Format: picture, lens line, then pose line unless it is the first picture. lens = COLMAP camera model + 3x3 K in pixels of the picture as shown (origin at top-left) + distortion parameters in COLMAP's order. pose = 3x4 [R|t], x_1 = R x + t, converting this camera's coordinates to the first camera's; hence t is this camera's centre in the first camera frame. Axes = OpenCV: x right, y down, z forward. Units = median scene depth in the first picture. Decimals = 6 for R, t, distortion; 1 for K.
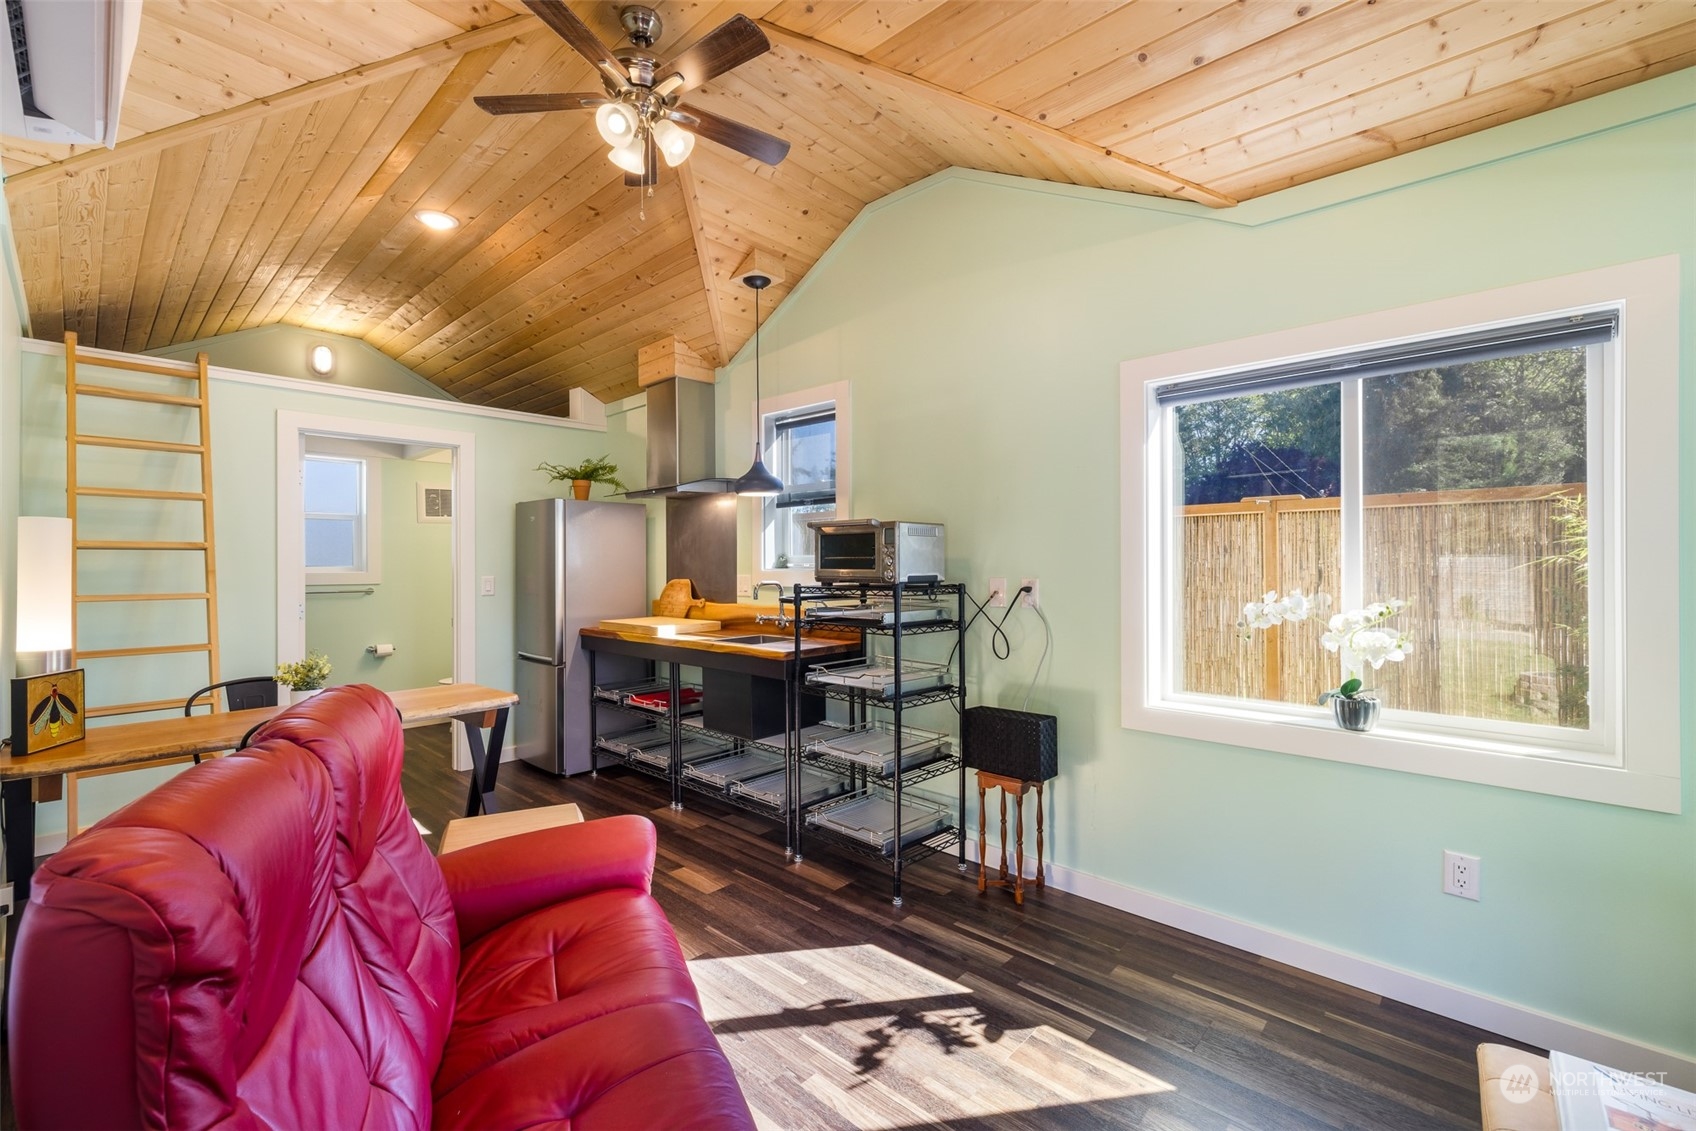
lens RADIAL K [[720.7, 0, 855.1], [0, 720.7, 555.2], [0, 0, 1]] dist [0.004548, -0.000739]
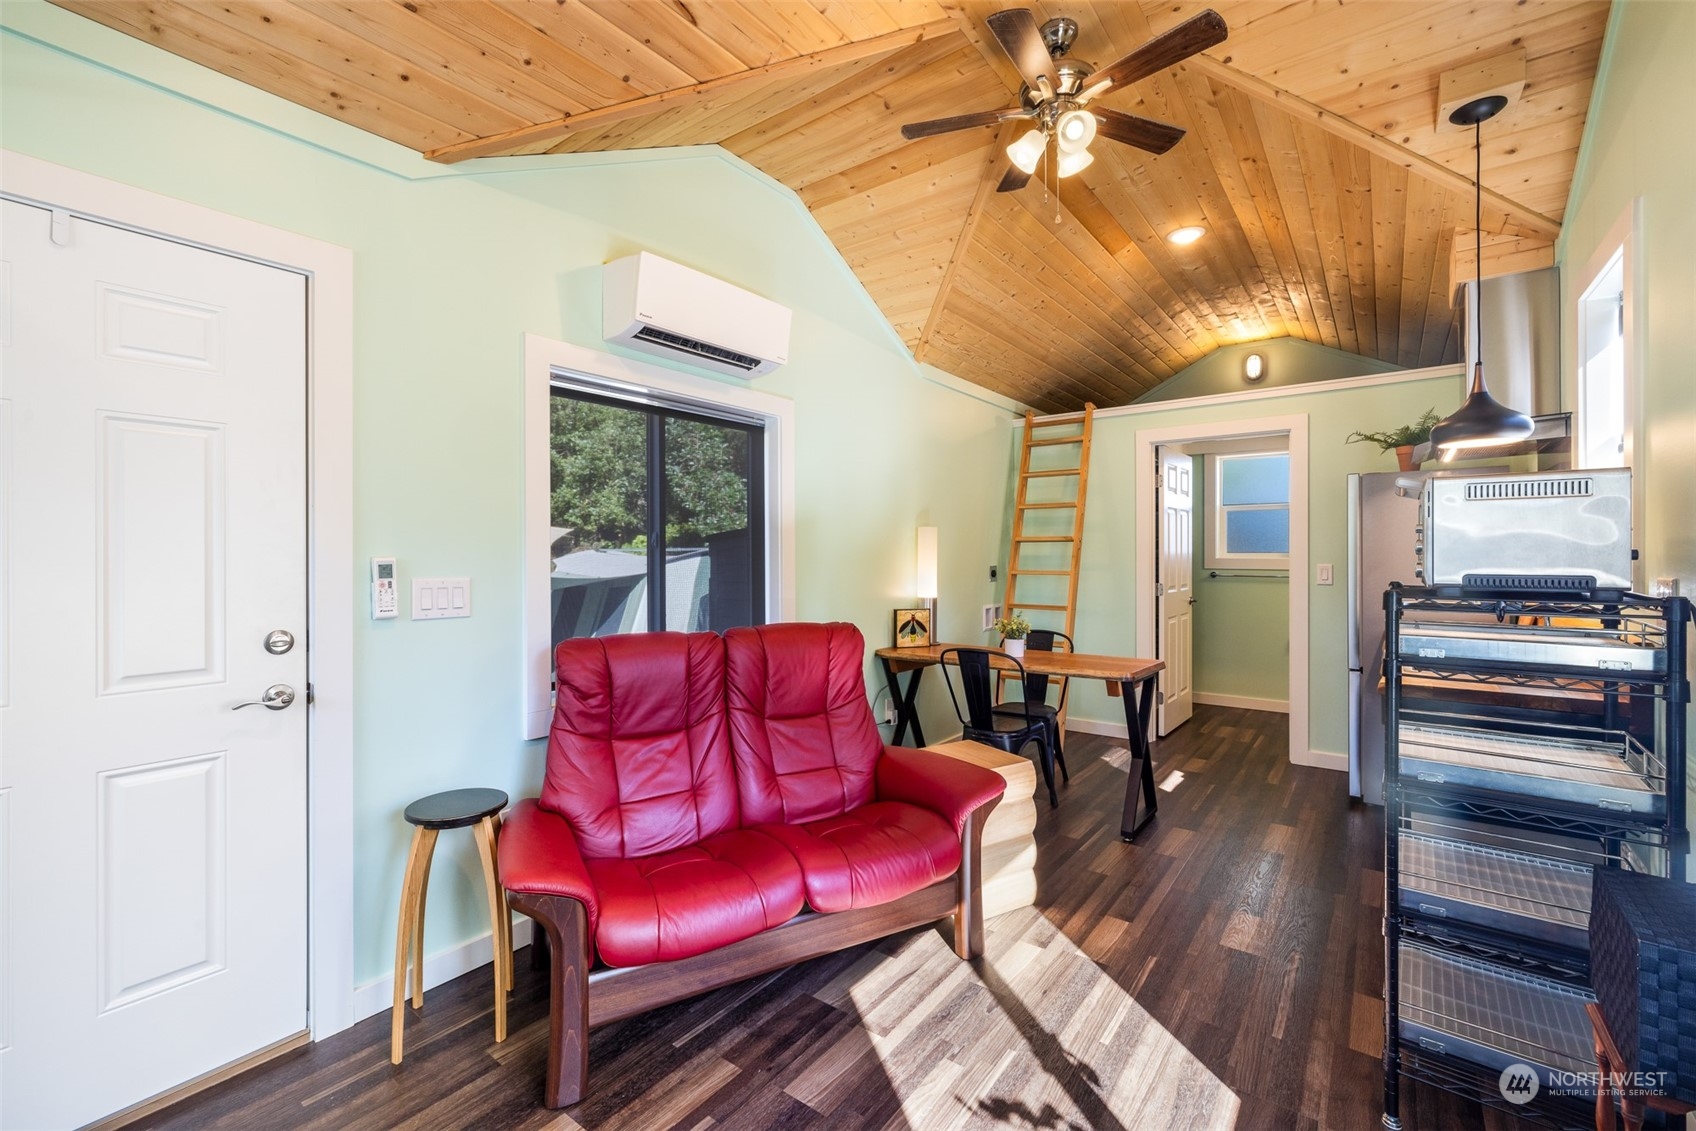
lens RADIAL K [[720.7, 0, 840.4], [0, 720.7, 553.2], [0, 0, 1]] dist [0.004548, -0.000739]
pose [[0.104170, 0.003550, -0.994553, 0.385023], [0.012826, 0.999906, 0.004912, 0.002903], [0.994477, -0.013267, 0.104115, 0.312901]]
